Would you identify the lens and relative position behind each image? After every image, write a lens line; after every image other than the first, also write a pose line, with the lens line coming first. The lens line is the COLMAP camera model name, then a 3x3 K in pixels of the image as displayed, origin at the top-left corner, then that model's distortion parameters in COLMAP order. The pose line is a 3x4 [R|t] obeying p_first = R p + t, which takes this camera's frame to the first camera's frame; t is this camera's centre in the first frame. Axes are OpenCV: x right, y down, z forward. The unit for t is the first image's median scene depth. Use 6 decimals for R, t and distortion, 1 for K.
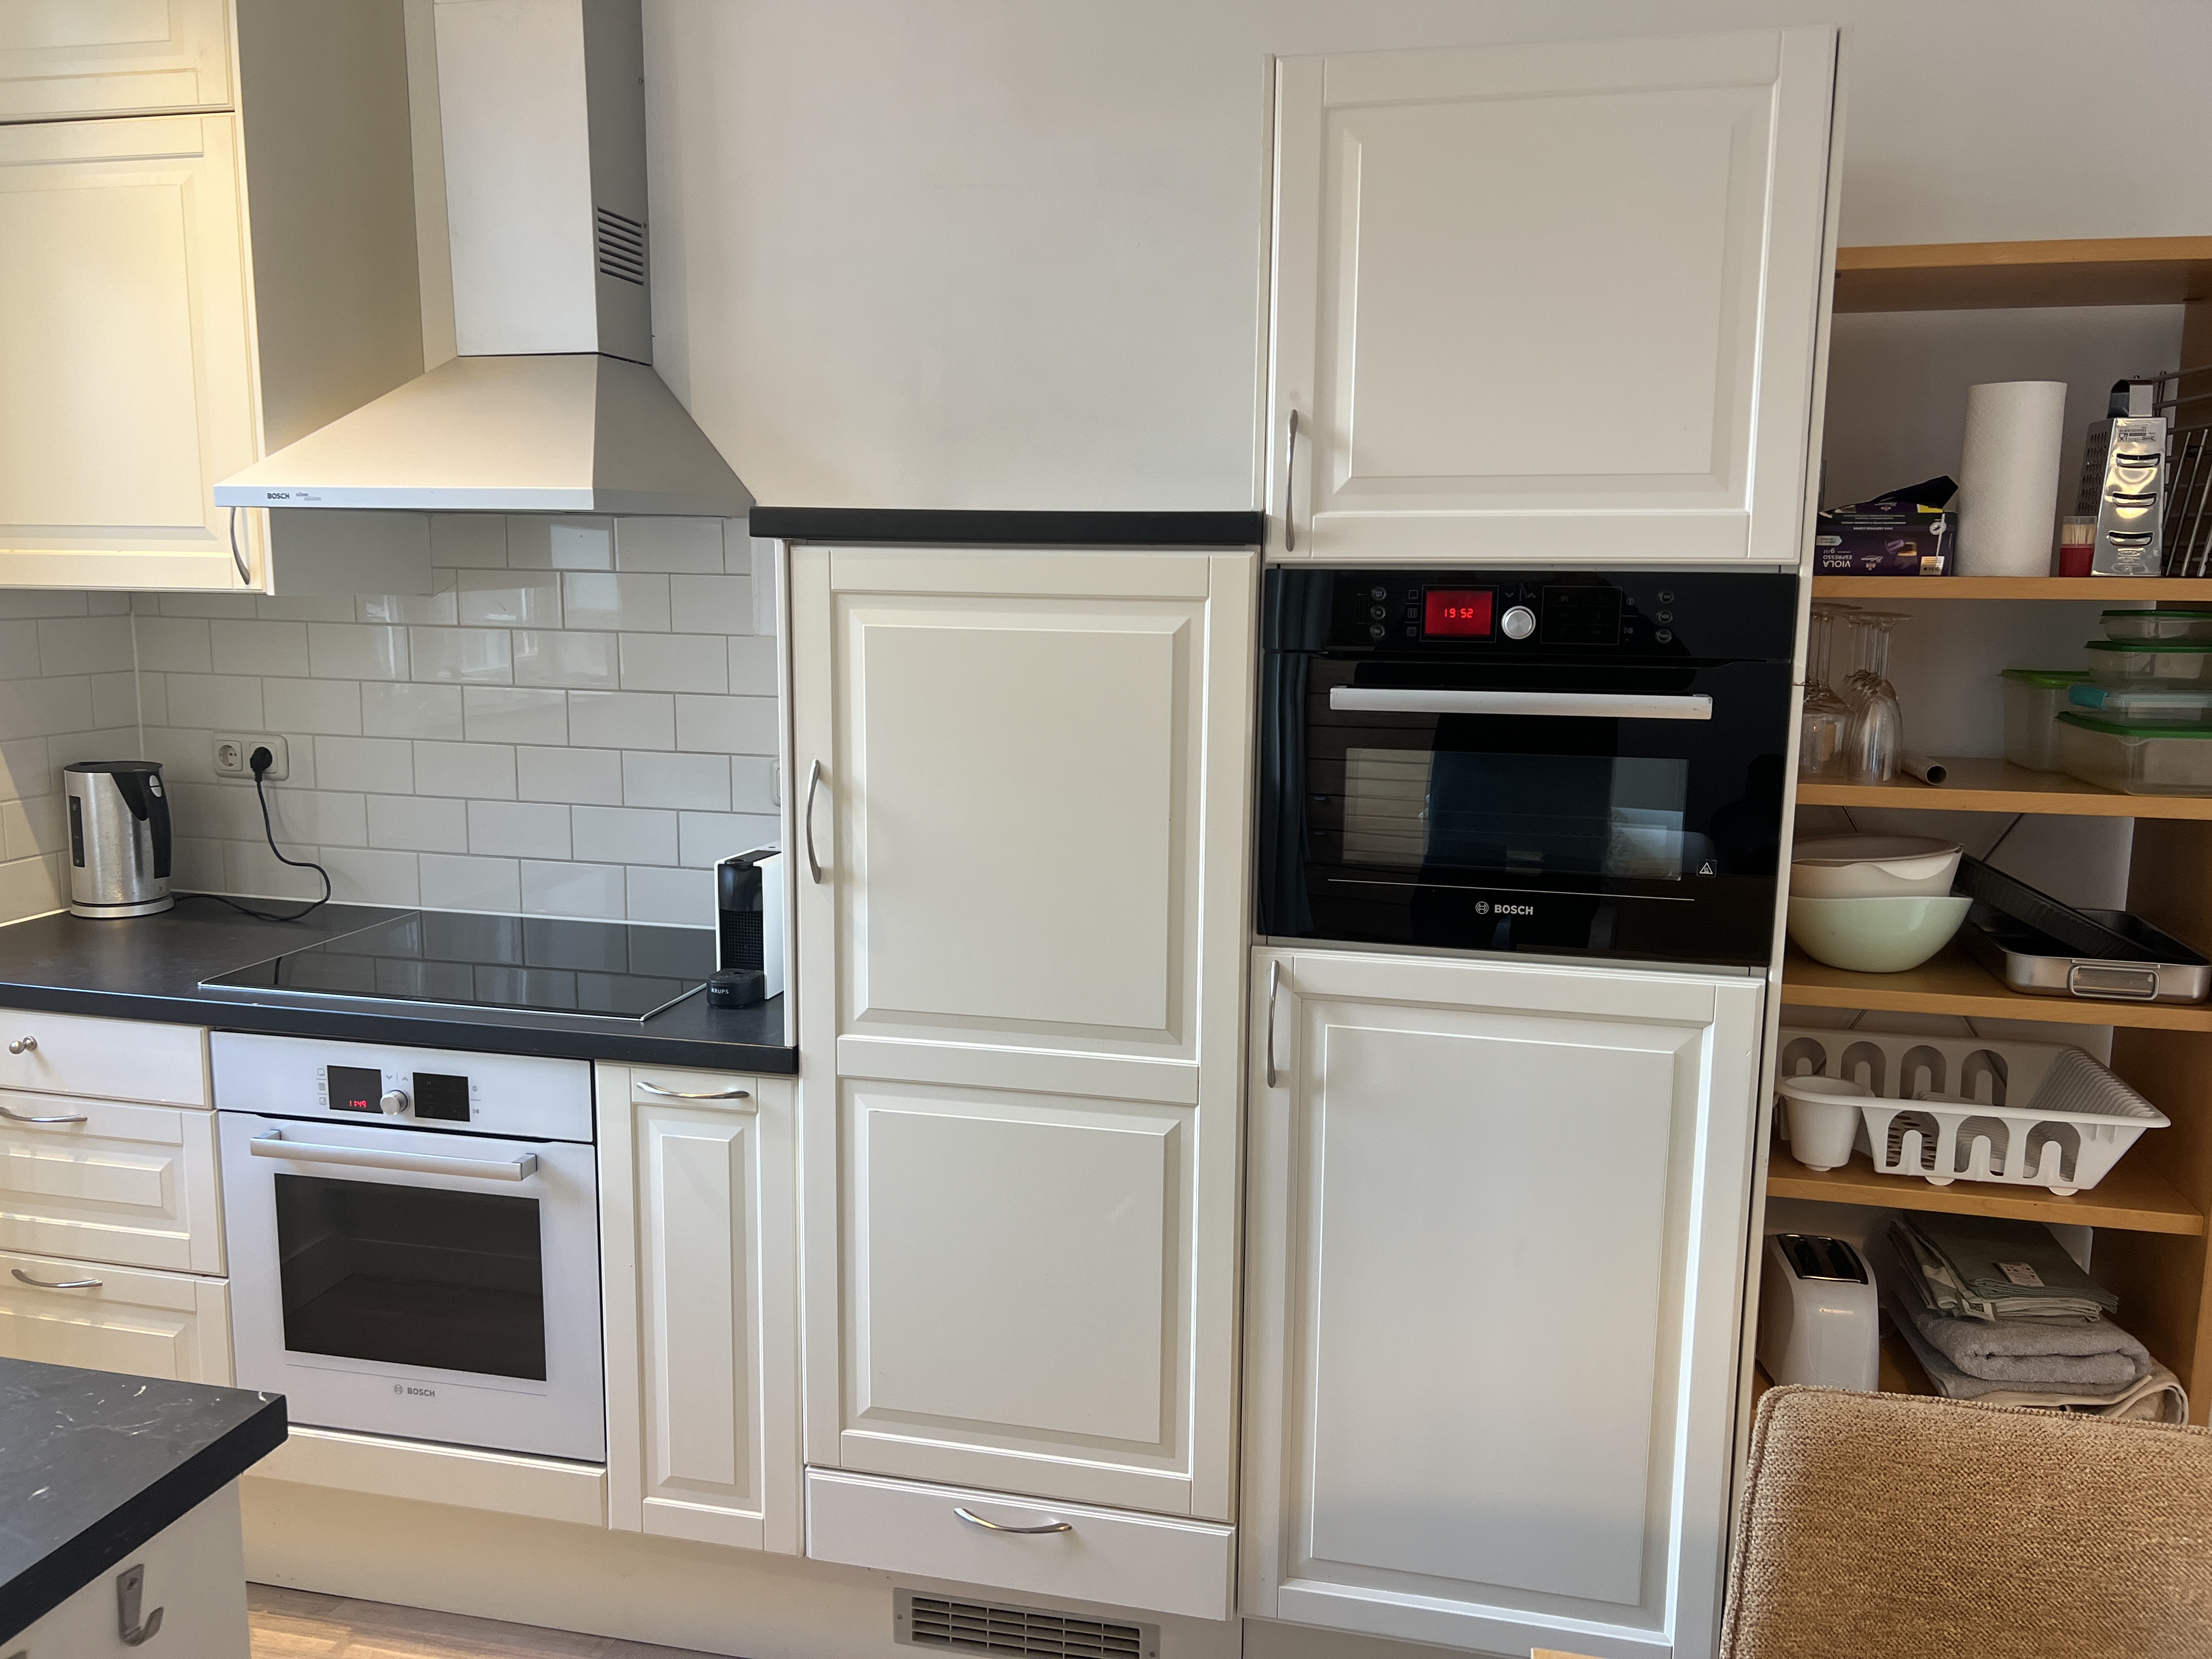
lens RADIAL K [[1670.5, 0, 1116.1], [0, 1670.5, 811.9], [0, 0, 1]] dist [0.035735, -0.035844]
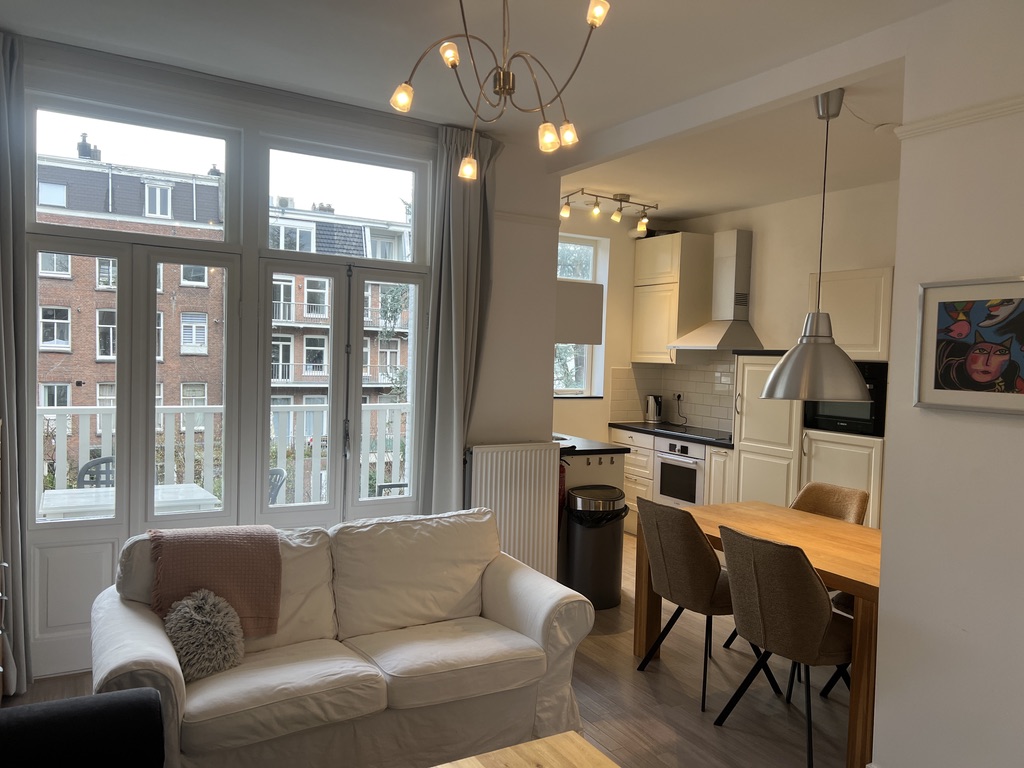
lens RADIAL K [[773.3, 0, 508.8], [0, 773.3, 385.9], [0, 0, 1]] dist [0.035735, -0.035844]
pose [[0.663306, 0.040384, -0.747258, 1.176848], [-0.135485, 0.988522, -0.066841, 0.212357], [0.735982, 0.145578, 0.661164, -1.231511]]
